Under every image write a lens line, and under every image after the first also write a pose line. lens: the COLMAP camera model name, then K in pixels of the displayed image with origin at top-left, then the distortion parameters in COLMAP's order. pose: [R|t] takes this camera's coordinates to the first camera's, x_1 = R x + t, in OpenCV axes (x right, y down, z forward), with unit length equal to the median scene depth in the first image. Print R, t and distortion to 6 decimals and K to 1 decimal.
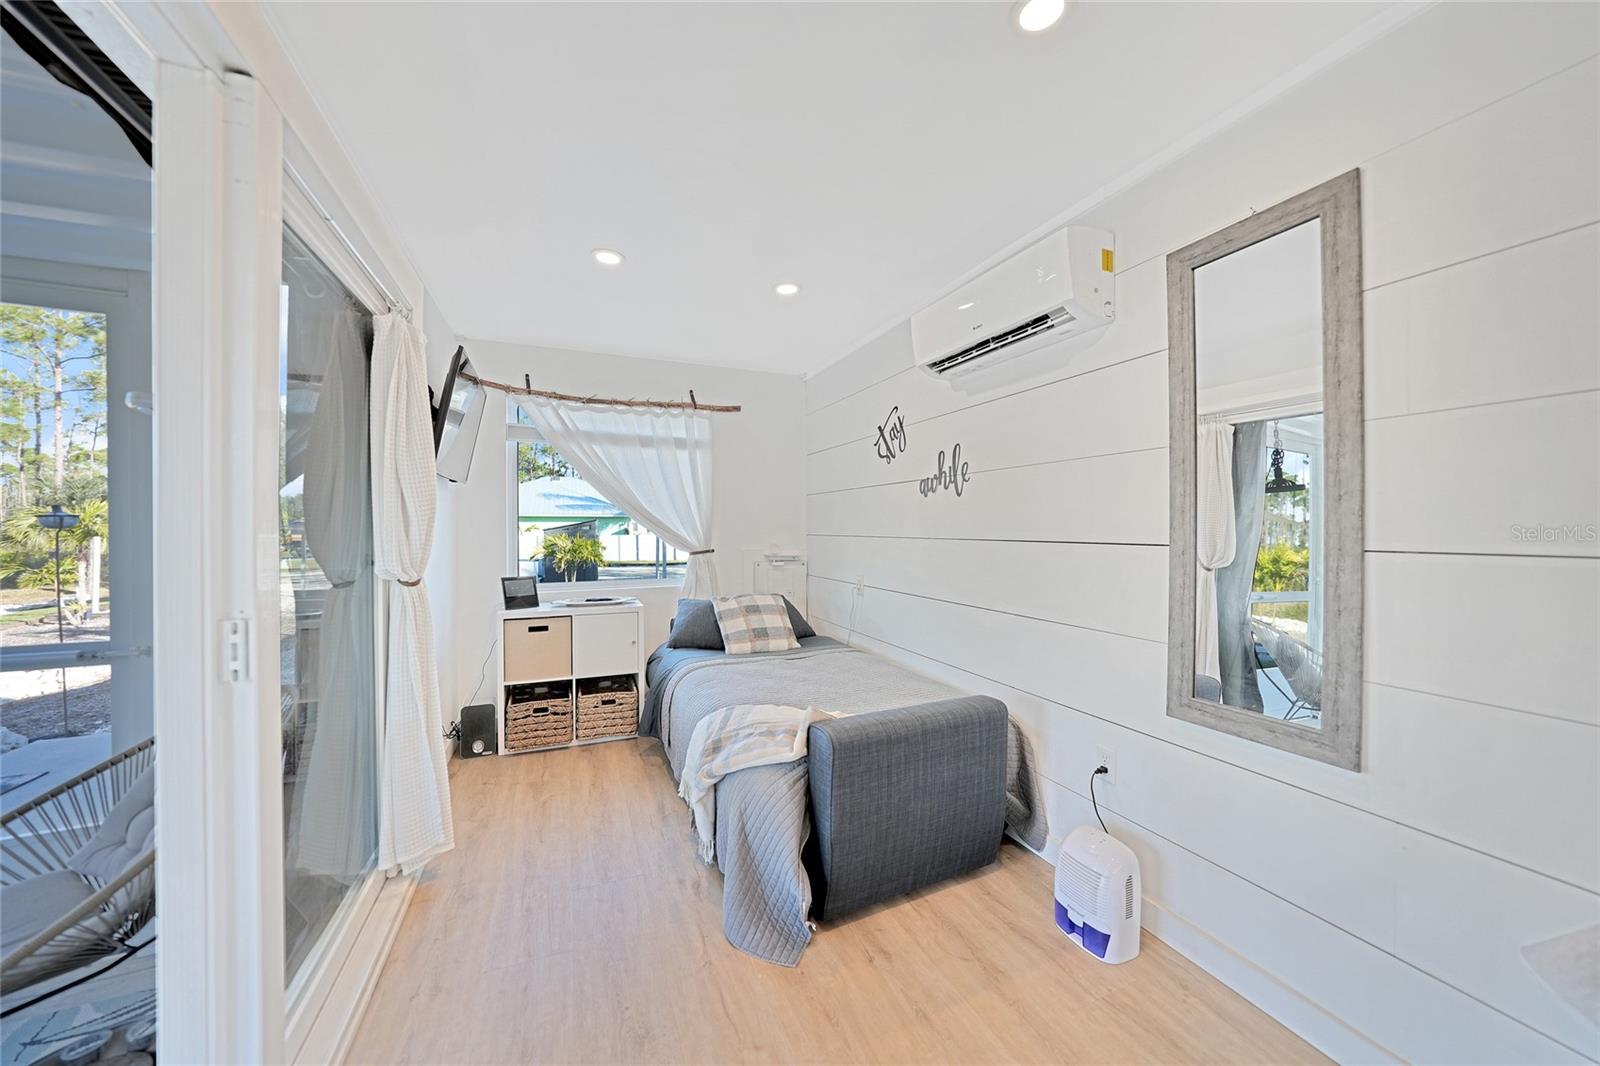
lens RADIAL K [[555.1, 0, 802.3], [0, 555.1, 529.8], [0, 0, 1]] dist [-0.028933, 0.006992]
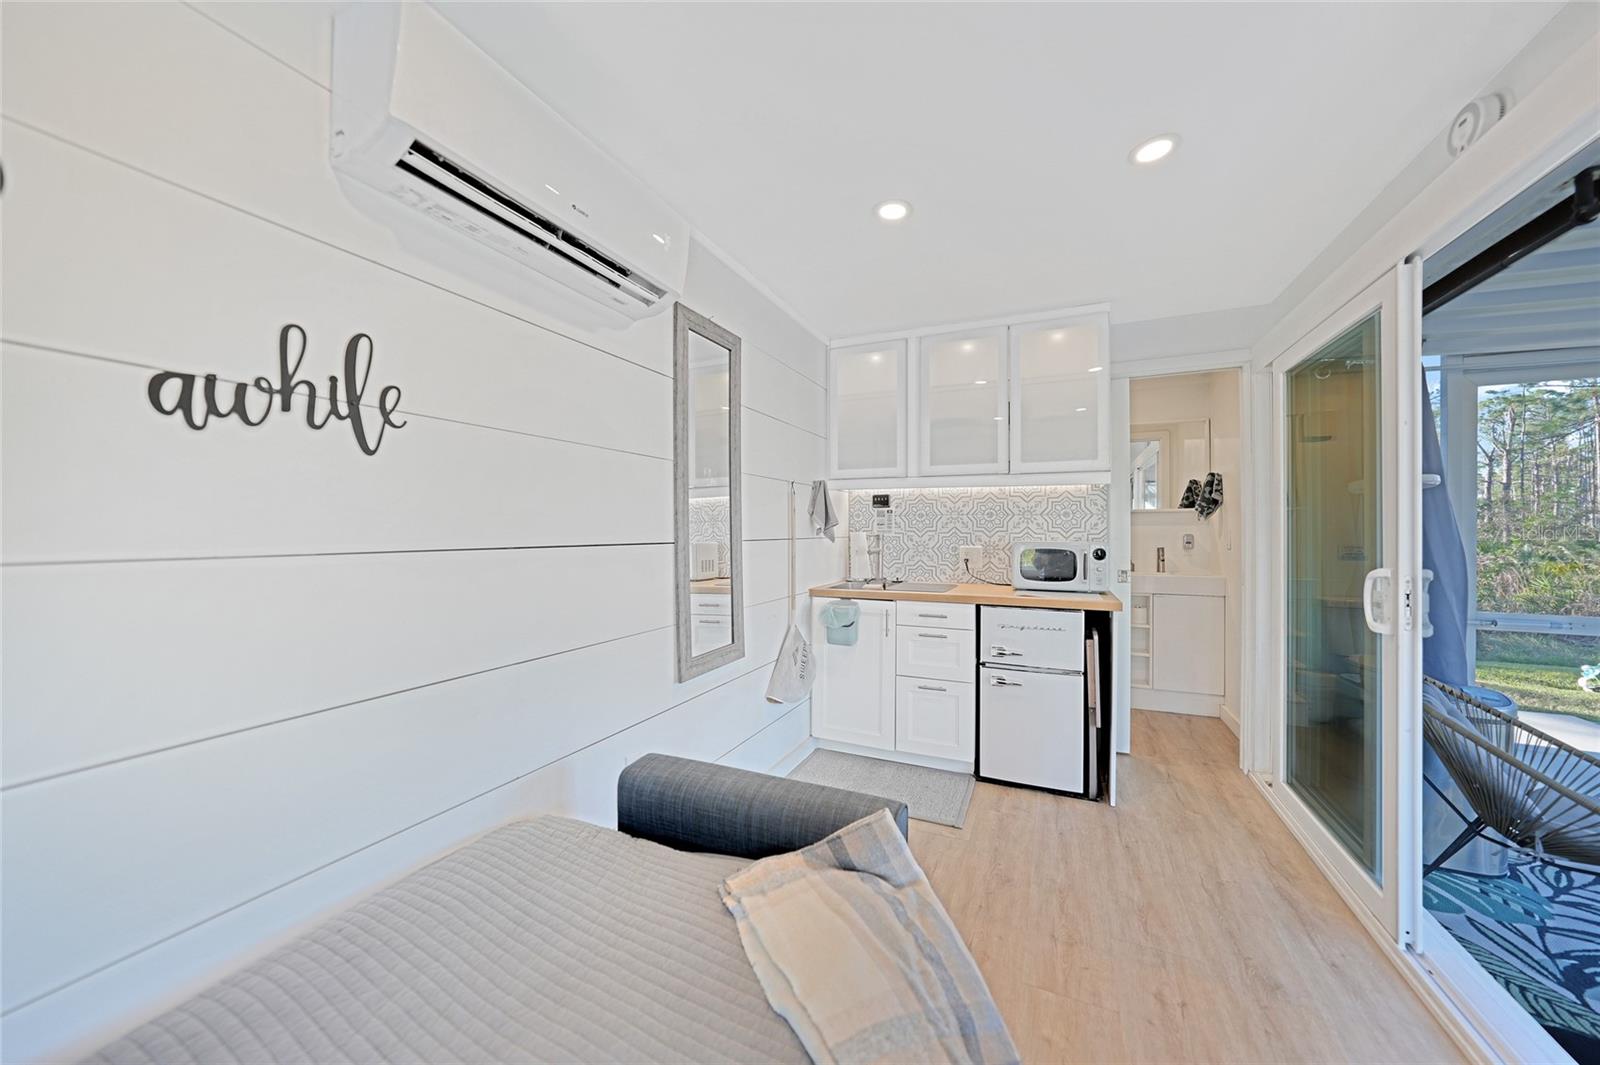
lens RADIAL K [[555.2, 0, 801.7], [0, 555.2, 533.0], [0, 0, 1]] dist [-0.029696, 0.007356]
pose [[-0.675005, -0.003780, 0.737803, -0.261110], [0.003391, 0.999960, 0.008226, -0.001745], [-0.737805, 0.008054, -0.674966, 1.021539]]
